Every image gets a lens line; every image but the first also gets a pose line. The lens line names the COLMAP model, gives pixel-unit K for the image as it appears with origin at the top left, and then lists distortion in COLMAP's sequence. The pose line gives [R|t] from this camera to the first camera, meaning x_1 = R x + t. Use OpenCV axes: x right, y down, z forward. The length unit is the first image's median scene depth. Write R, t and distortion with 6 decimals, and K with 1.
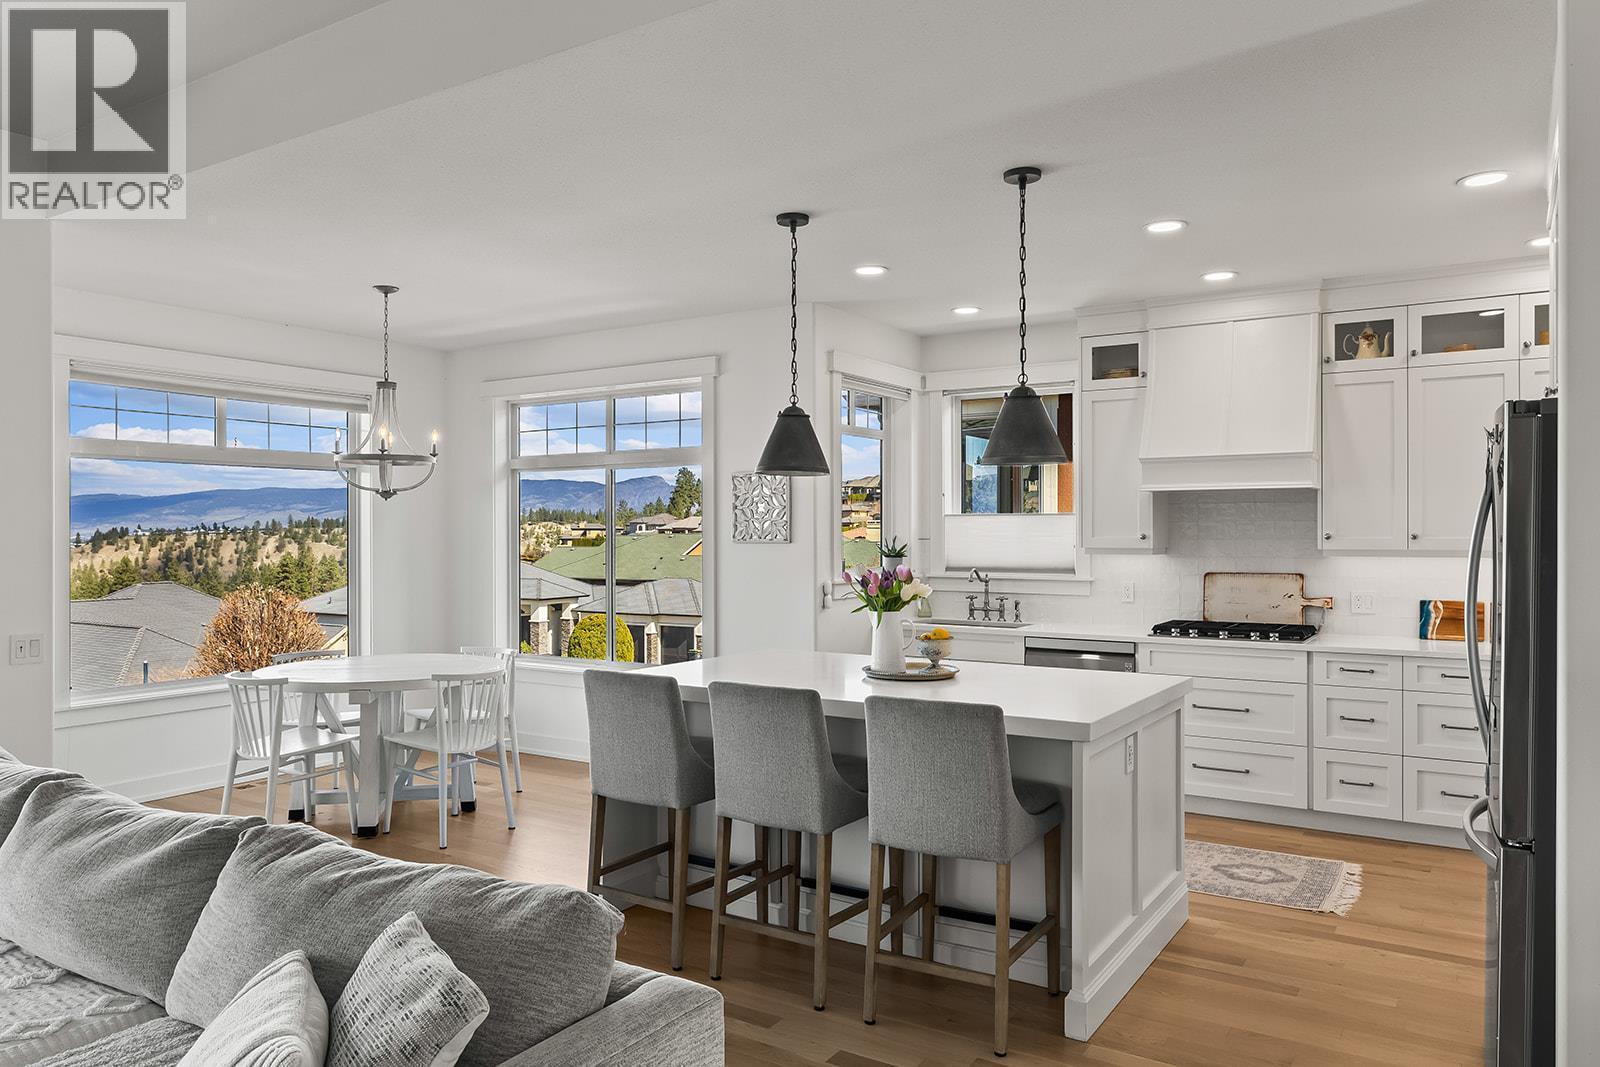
lens RADIAL K [[1098.5, 0, 804.3], [0, 1098.5, 529.5], [0, 0, 1]] dist [0.004006, -0.000702]
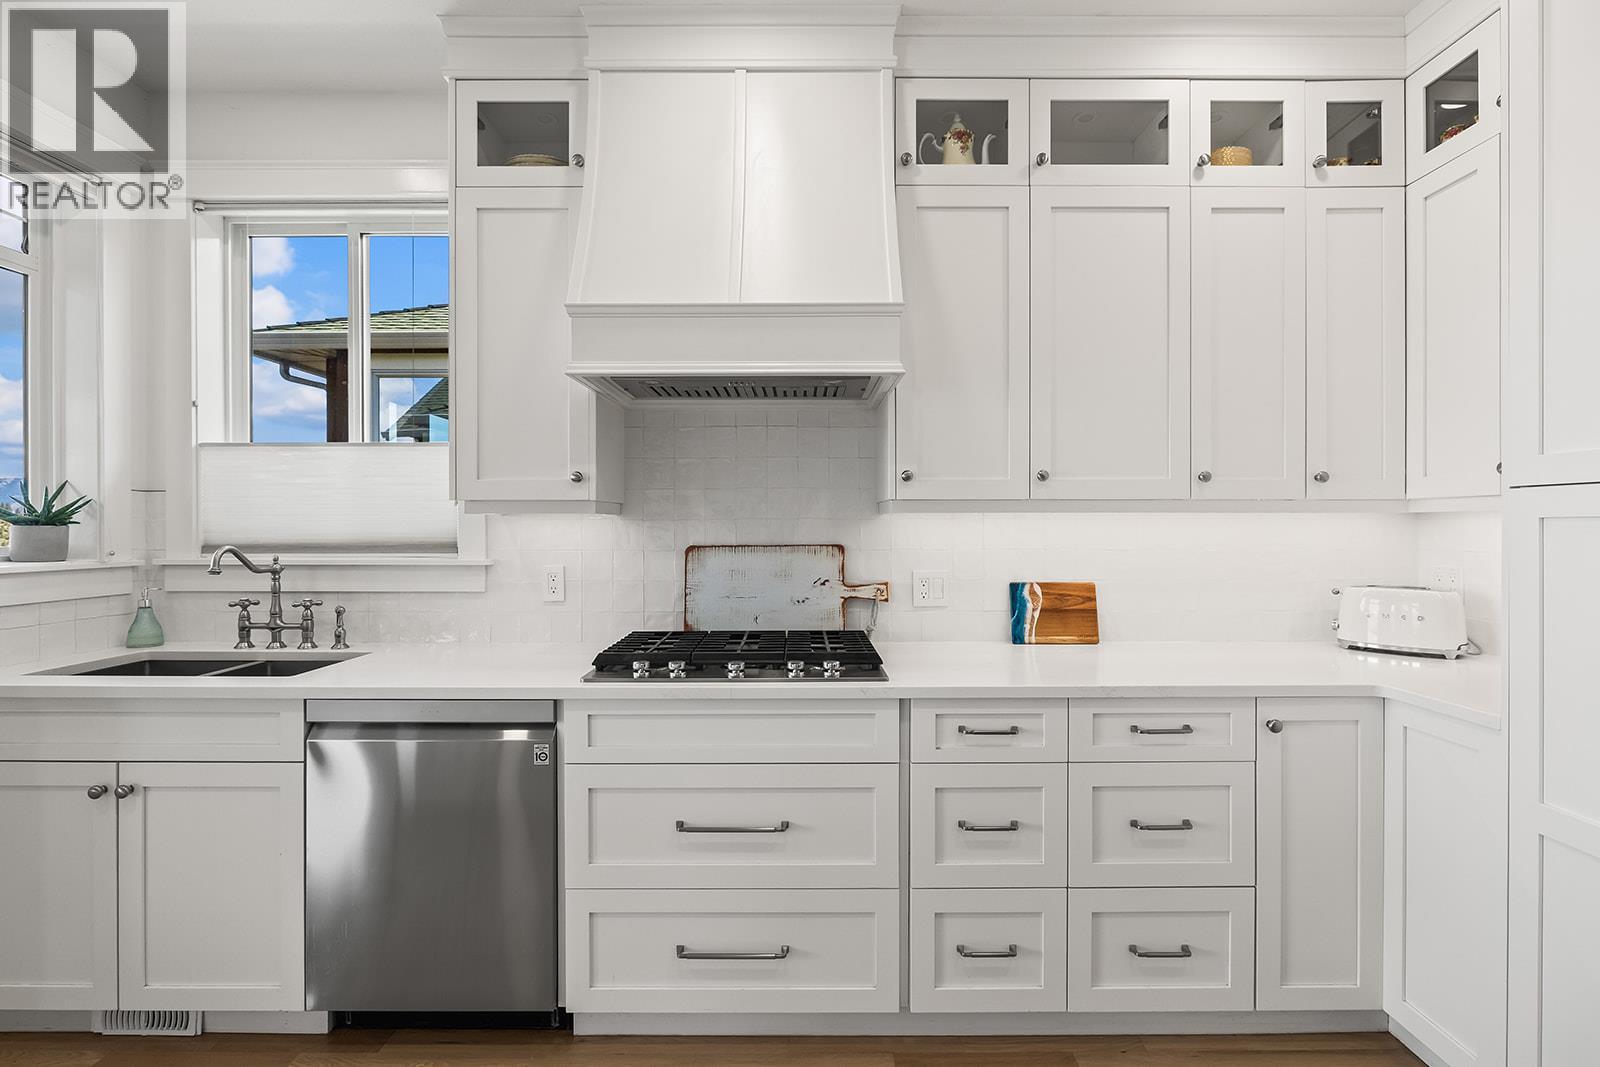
lens RADIAL K [[711.6, 0, 810.0], [0, 711.6, 527.6], [0, 0, 1]] dist [-0.007518, 0.000671]
pose [[0.835865, -0.000099, 0.548935, 0.233132], [-0.001596, 0.999995, 0.002611, 0.031075], [-0.548933, -0.003058, 0.835861, 0.712046]]
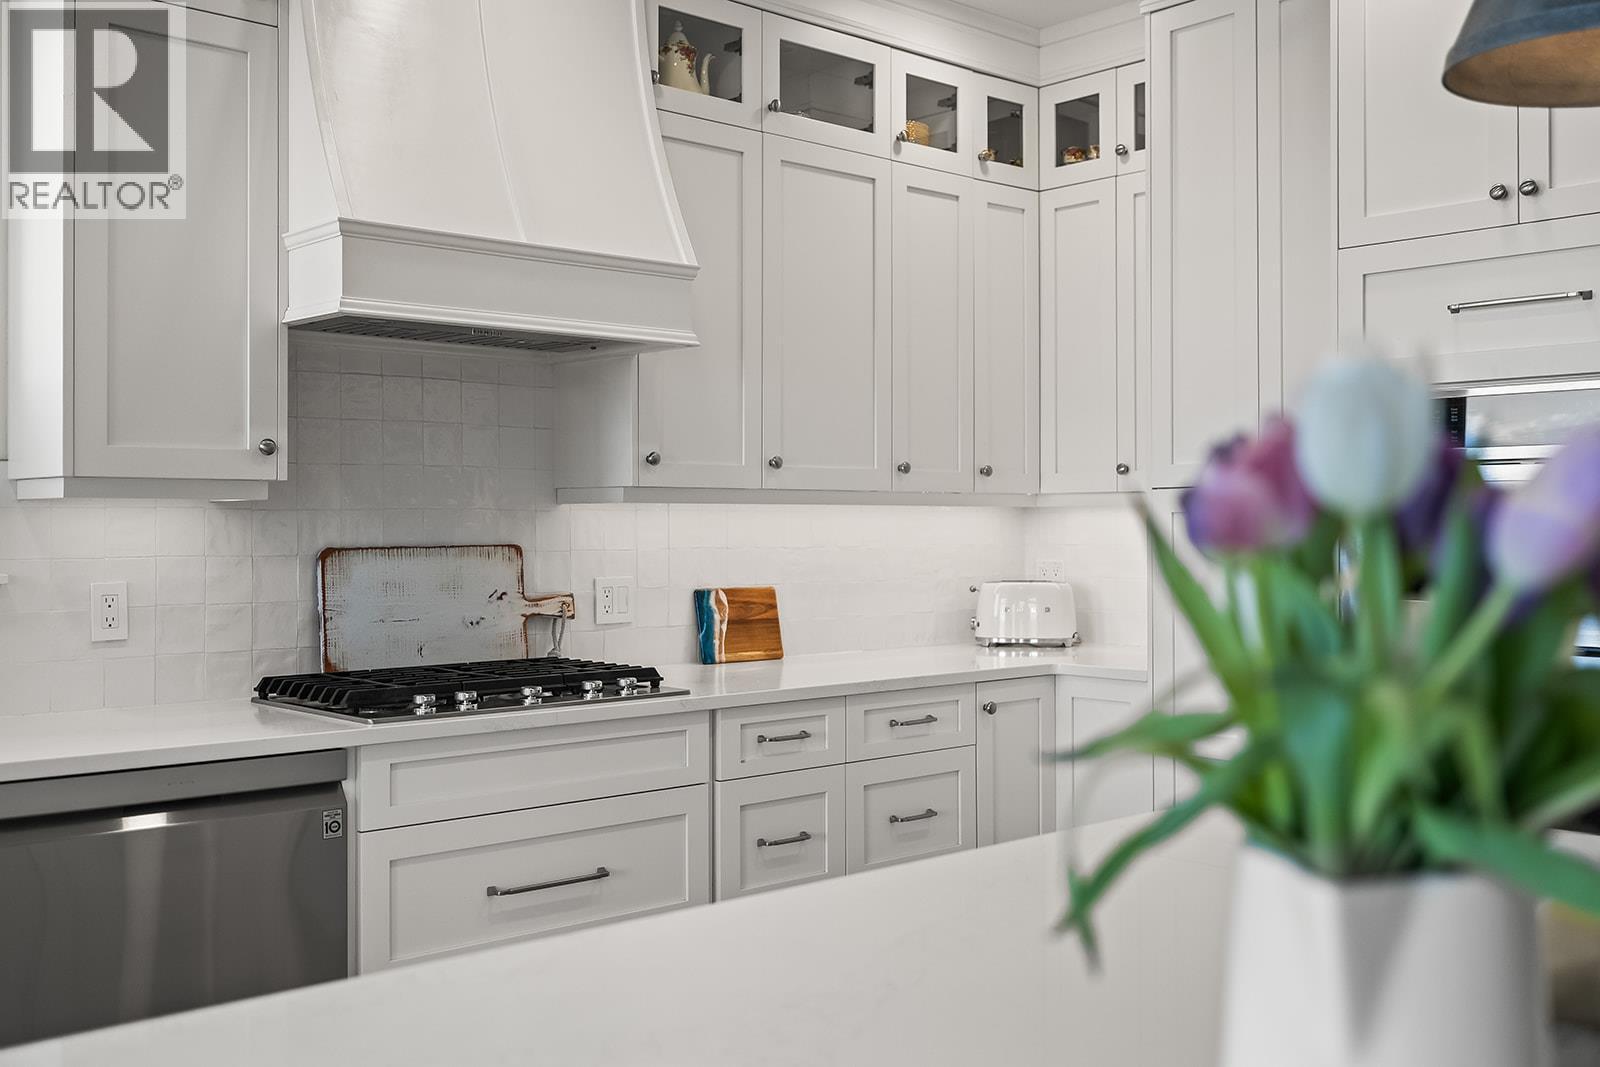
lens RADIAL K [[1587.2, 0, 800.8], [0, 1587.2, 512.3], [0, 0, 1]] dist [-0.005086, -0.002139]
pose [[0.254141, 0.009367, 0.967122, -0.149803], [-0.000183, 0.999954, -0.009637, 0.034682], [-0.967167, 0.002272, 0.254131, 0.755946]]
